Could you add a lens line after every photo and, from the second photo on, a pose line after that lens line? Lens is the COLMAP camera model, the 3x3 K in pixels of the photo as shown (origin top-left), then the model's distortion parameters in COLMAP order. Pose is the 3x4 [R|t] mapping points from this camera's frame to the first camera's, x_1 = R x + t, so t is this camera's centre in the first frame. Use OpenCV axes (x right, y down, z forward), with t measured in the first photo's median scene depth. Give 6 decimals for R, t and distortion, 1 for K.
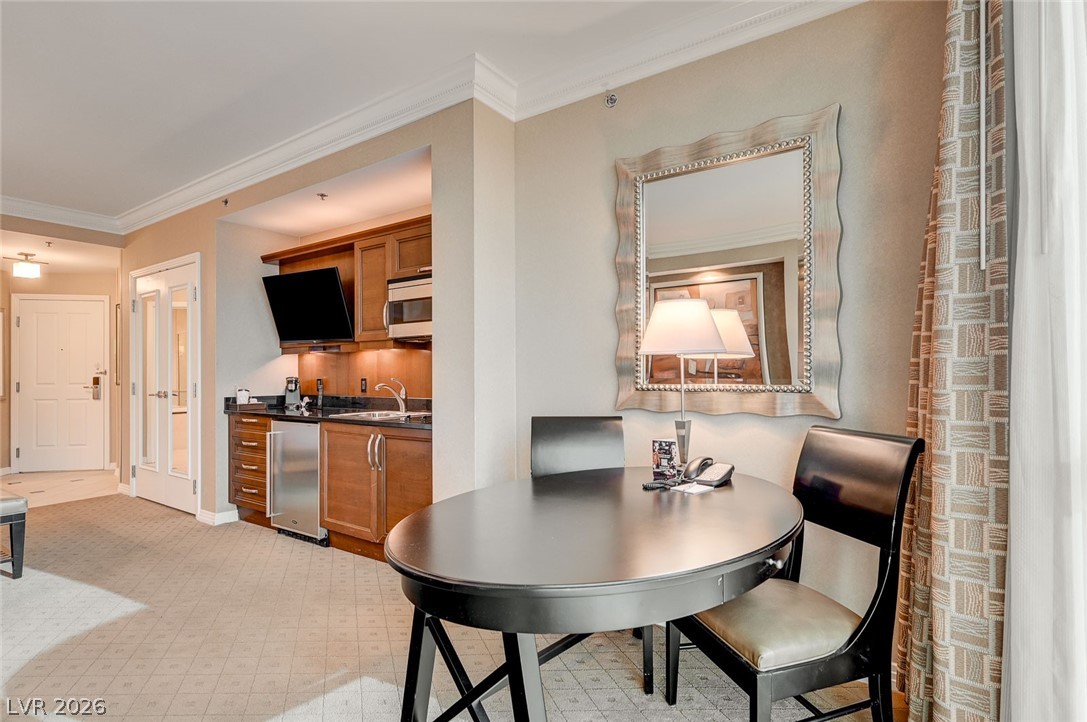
lens RADIAL K [[529.6, 0, 542.2], [0, 529.6, 370.8], [0, 0, 1]] dist [0.000659, -0.000194]
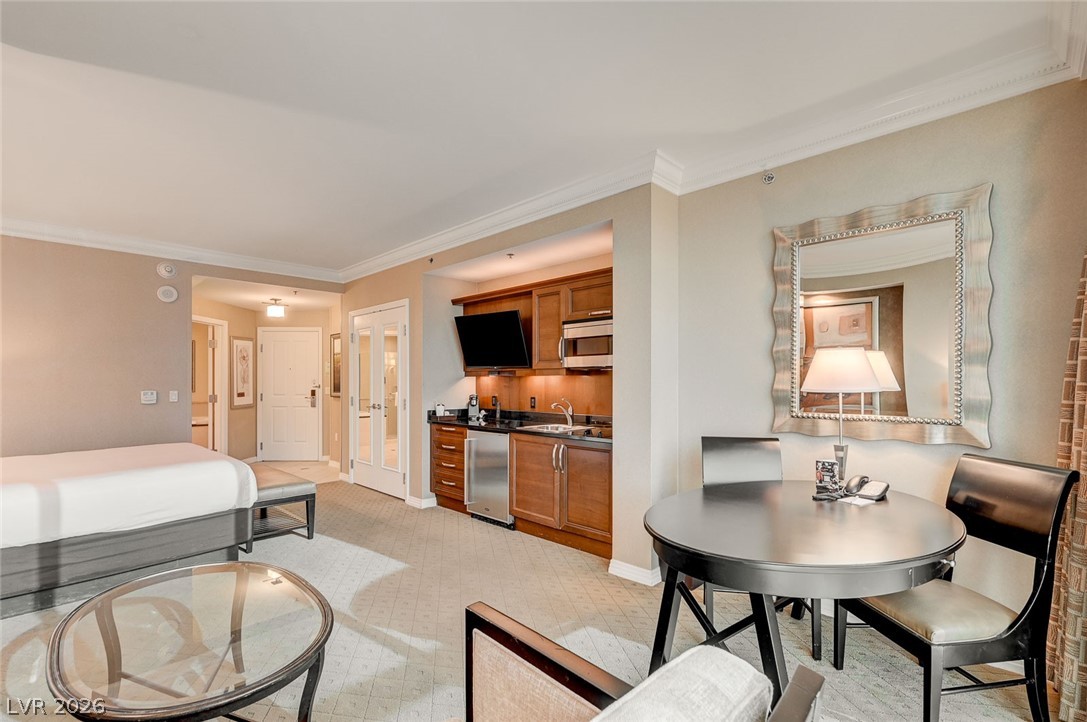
lens RADIAL K [[484.4, 0, 545.0], [0, 484.4, 381.5], [0, 0, 1]] dist [0.000259, 0.000279]
pose [[0.984270, 0.005404, -0.176588, -0.120799], [-0.004386, 0.999971, 0.006153, -0.032652], [0.176616, -0.005281, 0.984266, -0.129626]]
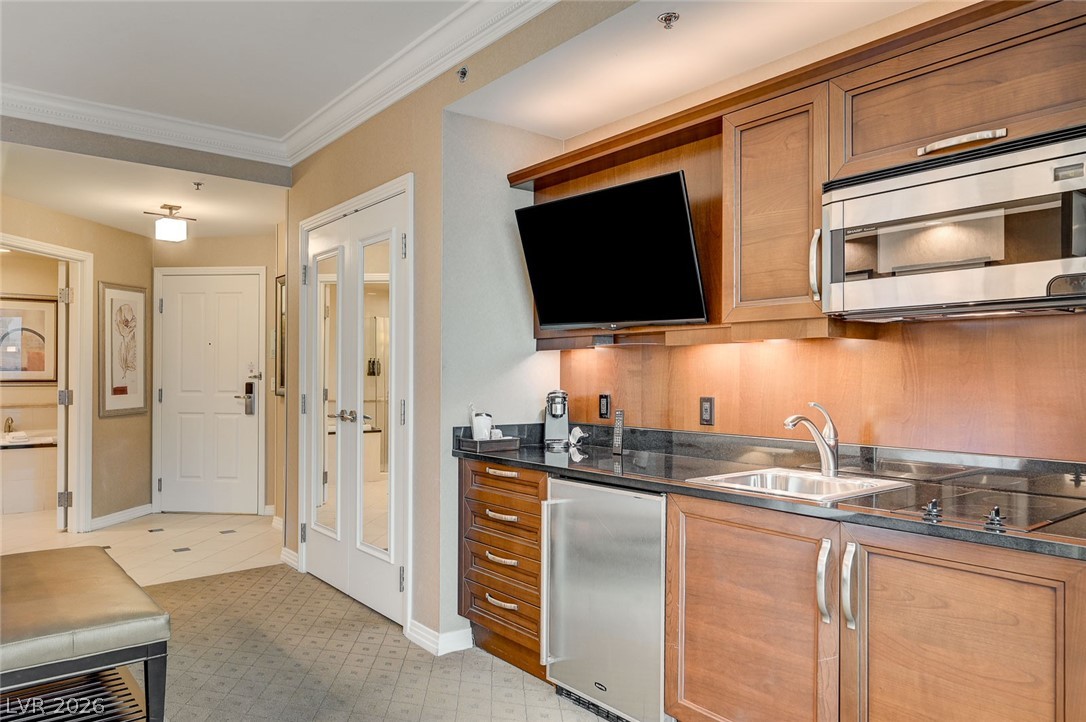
lens RADIAL K [[737.0, 0, 545.8], [0, 737.0, 373.3], [0, 0, 1]] dist [-0.001317, 0.000839]
pose [[0.955343, 0.007448, -0.295406, -0.308395], [-0.006758, 0.999972, 0.003356, -0.011105], [0.295422, -0.001210, 0.955366, 0.316478]]
